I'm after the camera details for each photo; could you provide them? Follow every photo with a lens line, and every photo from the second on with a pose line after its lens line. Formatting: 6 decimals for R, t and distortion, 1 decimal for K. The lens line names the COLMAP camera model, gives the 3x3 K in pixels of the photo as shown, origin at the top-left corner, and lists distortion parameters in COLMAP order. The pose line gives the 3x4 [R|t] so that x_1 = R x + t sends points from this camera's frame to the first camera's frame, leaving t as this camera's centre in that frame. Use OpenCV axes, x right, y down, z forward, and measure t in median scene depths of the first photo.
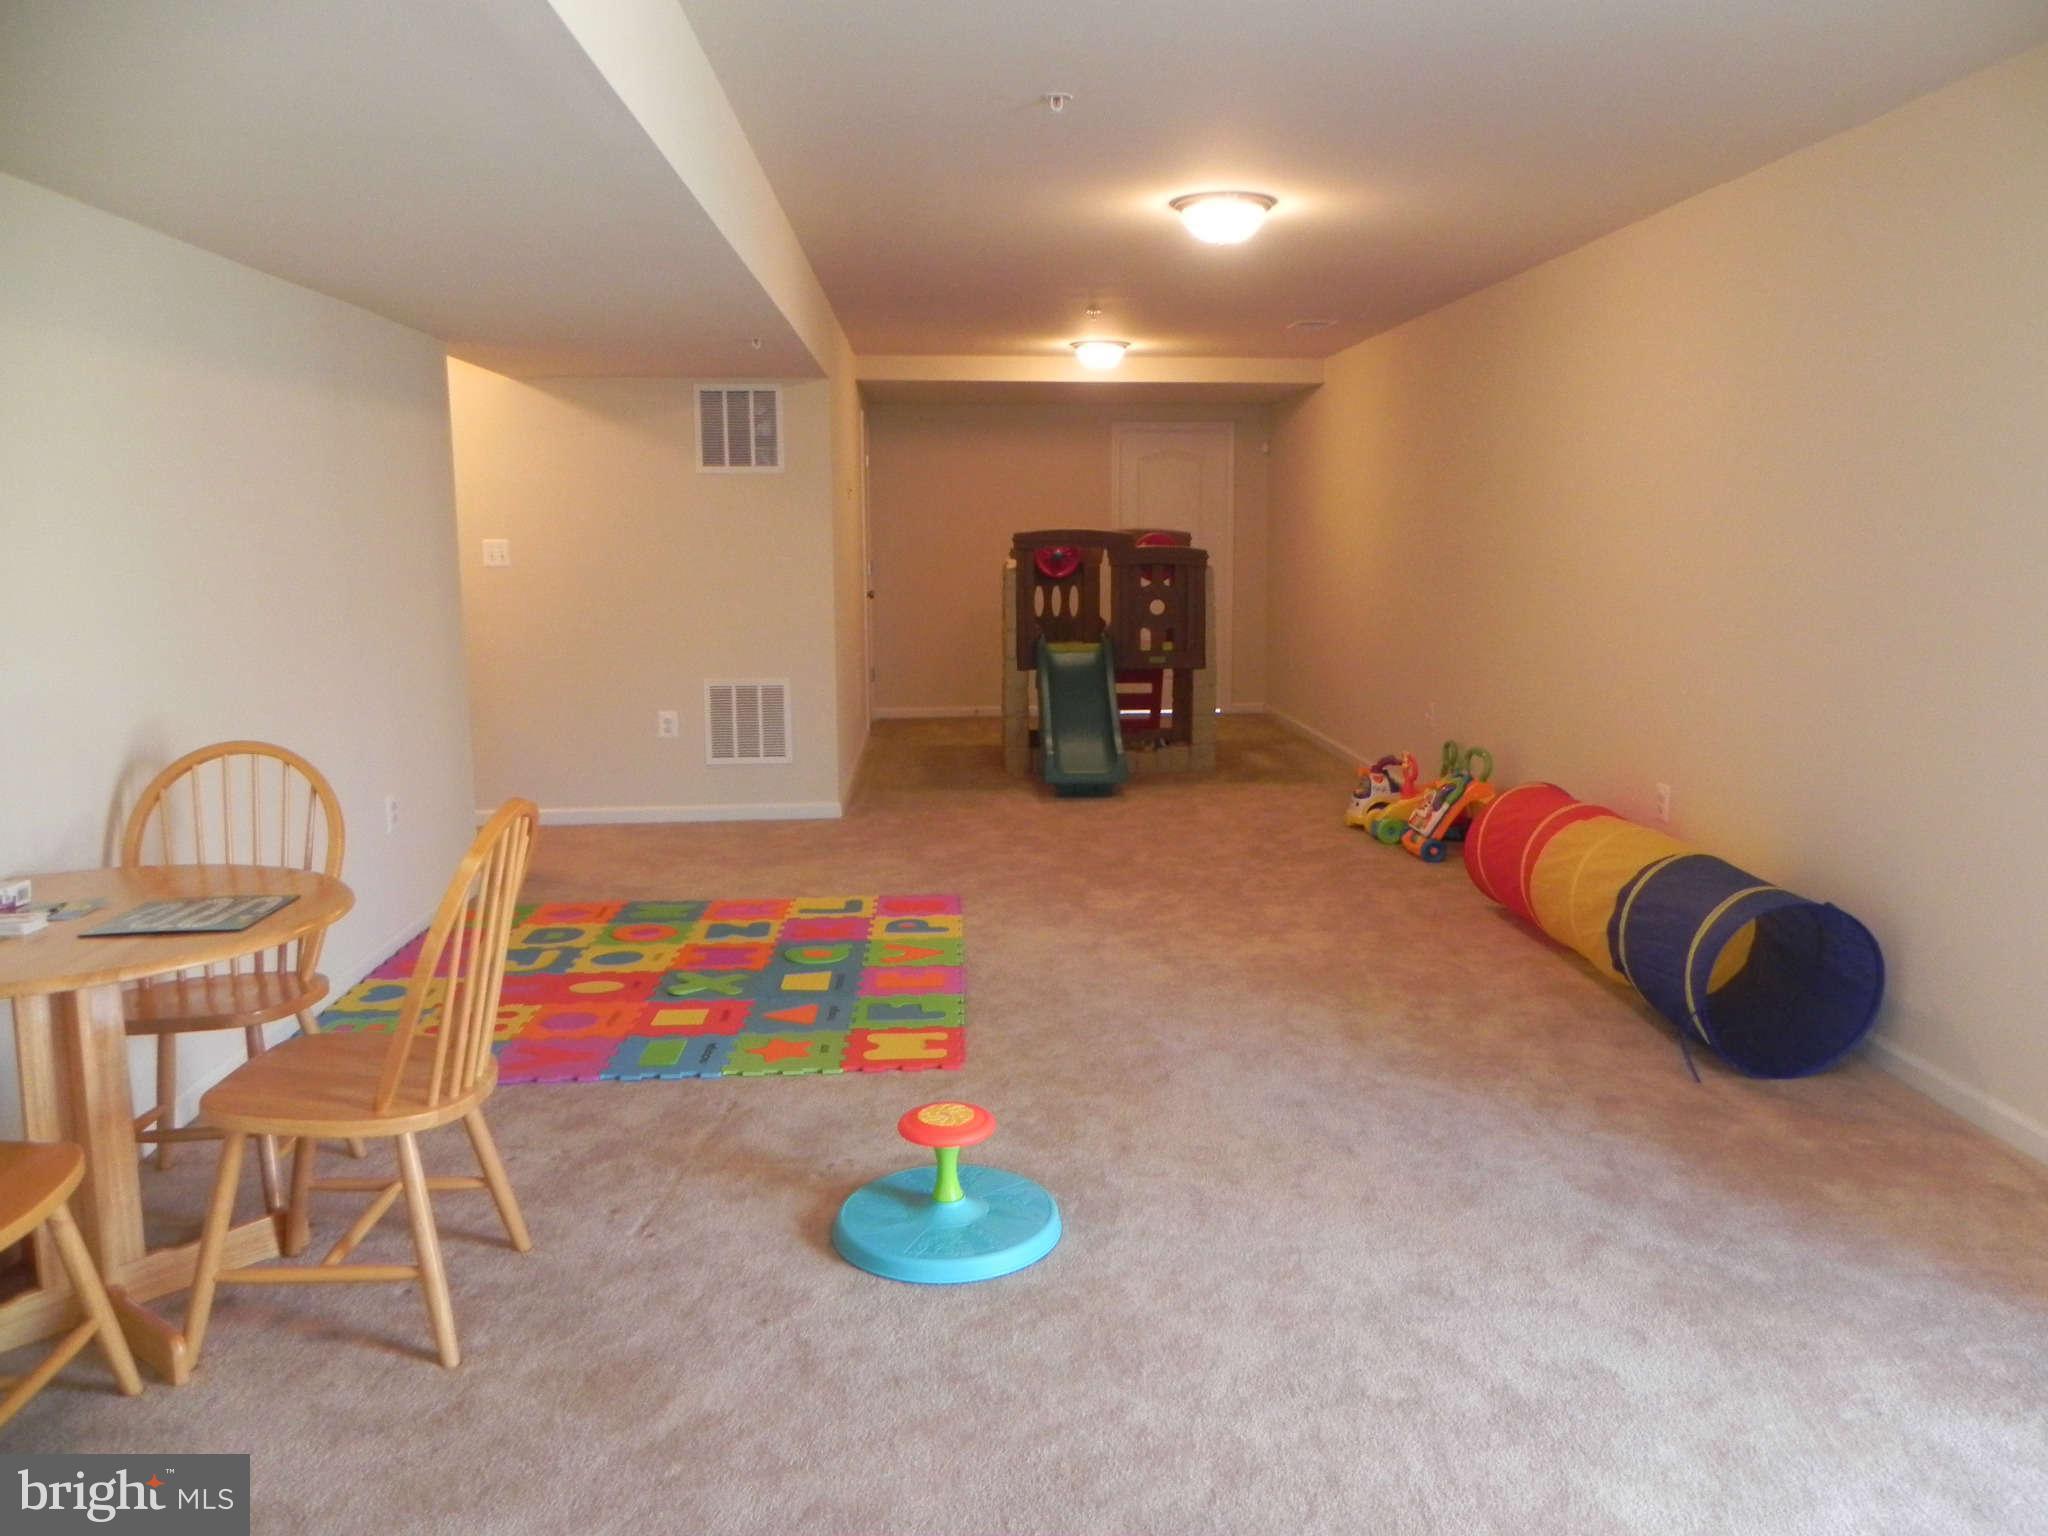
lens RADIAL K [[1551.8, 0, 1026.1], [0, 1551.8, 766.7], [0, 0, 1]] dist [0.001961, 0.006626]
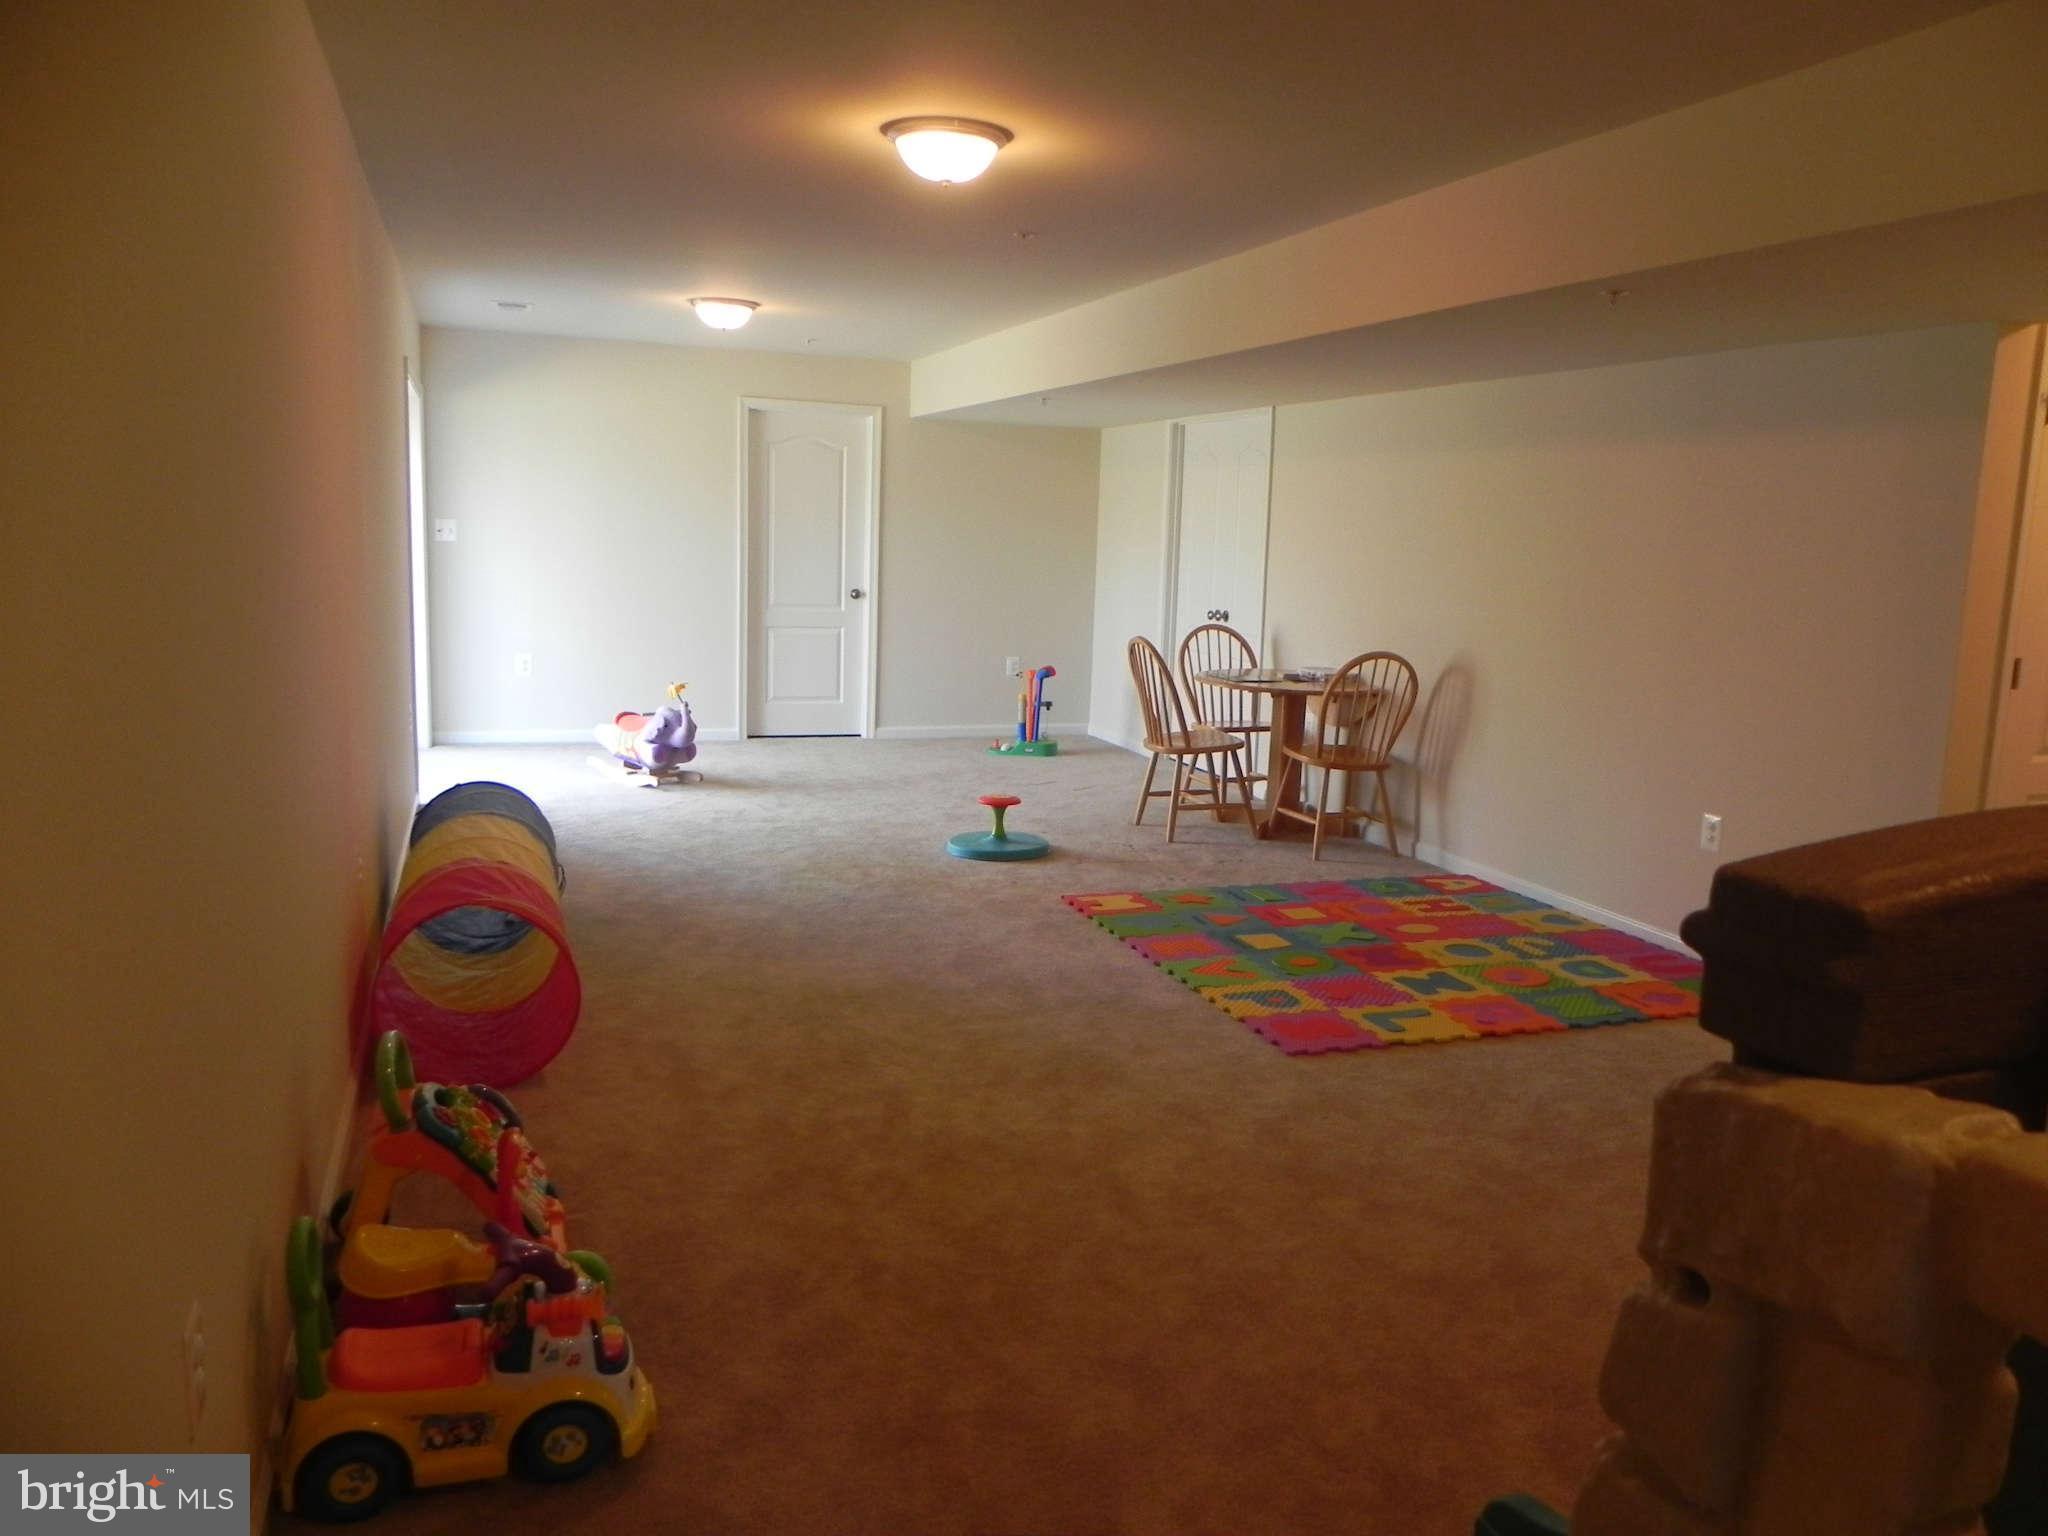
lens RADIAL K [[1551.8, 0, 1026.5], [0, 1551.8, 768.5], [0, 0, 1]] dist [0.001961, 0.006626]
pose [[-0.964505, 0.008984, -0.263913, 0.291020], [-0.071025, 0.953766, 0.292037, -0.269299], [0.254335, 0.300415, -0.919274, 1.763820]]
